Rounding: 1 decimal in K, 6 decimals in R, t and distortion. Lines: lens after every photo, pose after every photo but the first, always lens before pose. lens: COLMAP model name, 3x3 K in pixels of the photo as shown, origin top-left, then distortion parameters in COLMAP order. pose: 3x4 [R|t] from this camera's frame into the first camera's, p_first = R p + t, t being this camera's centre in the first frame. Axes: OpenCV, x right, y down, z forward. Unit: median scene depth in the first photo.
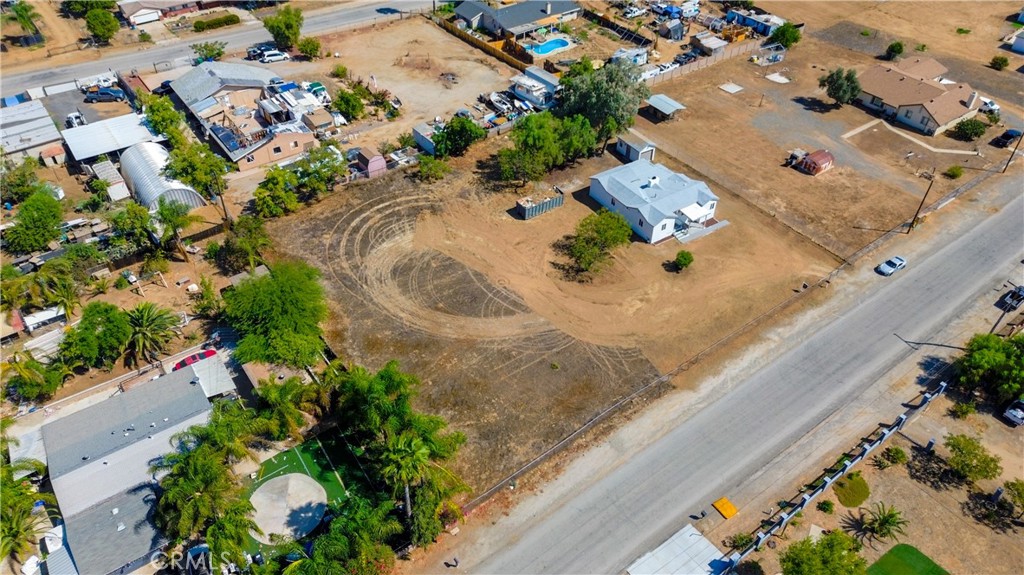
lens RADIAL K [[727.9, 0, 515.3], [0, 727.9, 291.4], [0, 0, 1]] dist [0.075317, -0.073377]
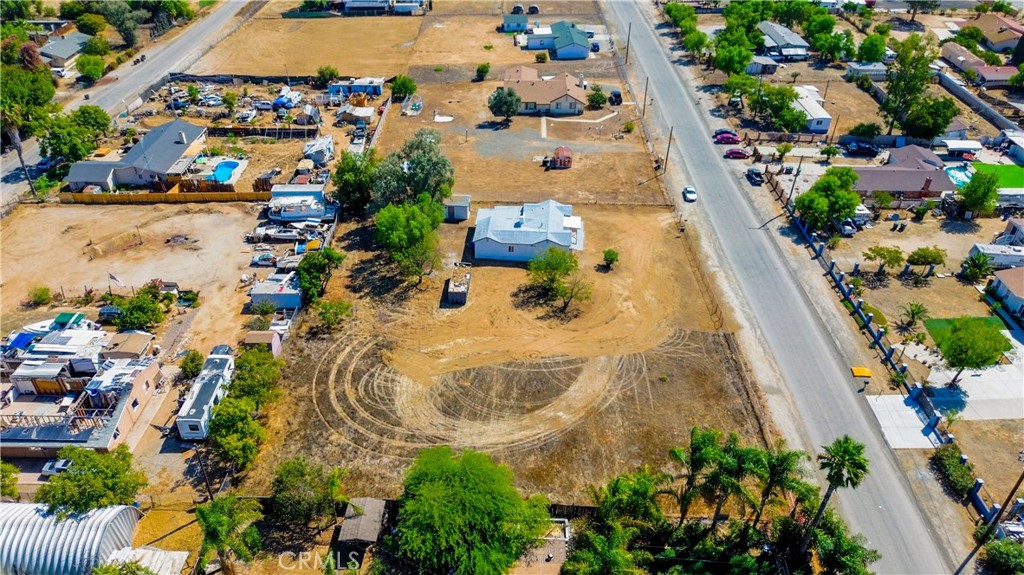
lens RADIAL K [[727.9, 0, 515.3], [0, 727.9, 291.4], [0, 0, 1]] dist [0.075317, -0.073377]
pose [[0.607930, -0.465143, 0.643477, -0.524617], [0.529906, 0.841222, 0.107452, -0.172173], [-0.591287, 0.275659, 0.757886, 0.231292]]
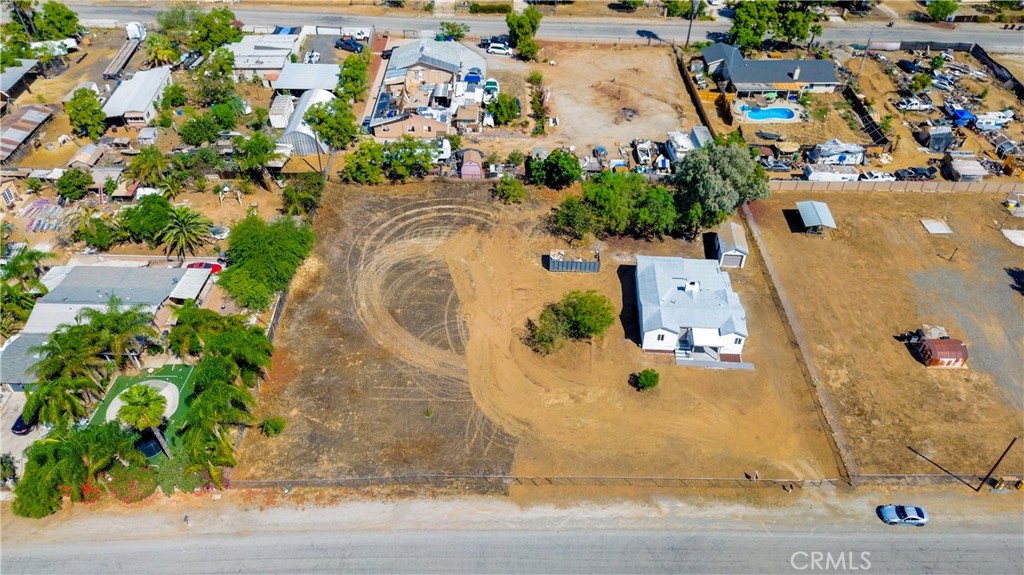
lens RADIAL K [[727.9, 0, 515.3], [0, 727.9, 291.4], [0, 0, 1]] dist [0.075317, -0.073377]
pose [[0.802226, 0.393502, -0.448987, 0.399635], [-0.394641, 0.913830, 0.095776, -0.141504], [0.447986, 0.100355, 0.888390, 0.128946]]
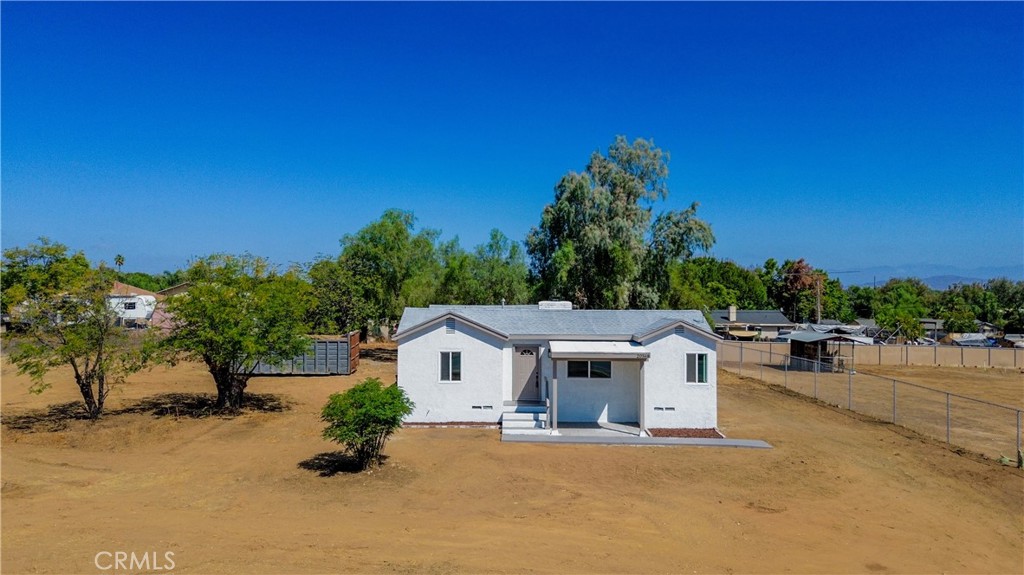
lens RADIAL K [[727.9, 0, 515.3], [0, 727.9, 291.4], [0, 0, 1]] dist [0.075317, -0.073377]
pose [[0.835456, -0.004374, -0.549539, 0.341333], [-0.363928, 0.744882, -0.559203, 0.030057], [0.411788, 0.667182, 0.620725, 0.759415]]
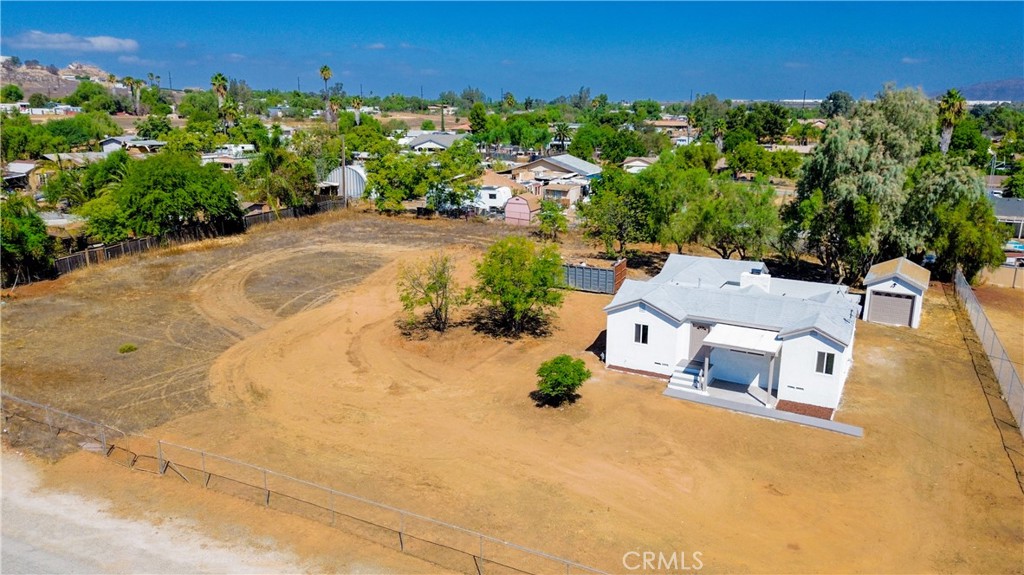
lens RADIAL K [[727.9, 0, 515.3], [0, 727.9, 291.4], [0, 0, 1]] dist [0.075317, -0.073377]
pose [[0.470876, 0.214006, -0.855849, 0.461021], [-0.588214, 0.799174, -0.123793, -0.016936], [0.657481, 0.561713, 0.502193, 0.687613]]
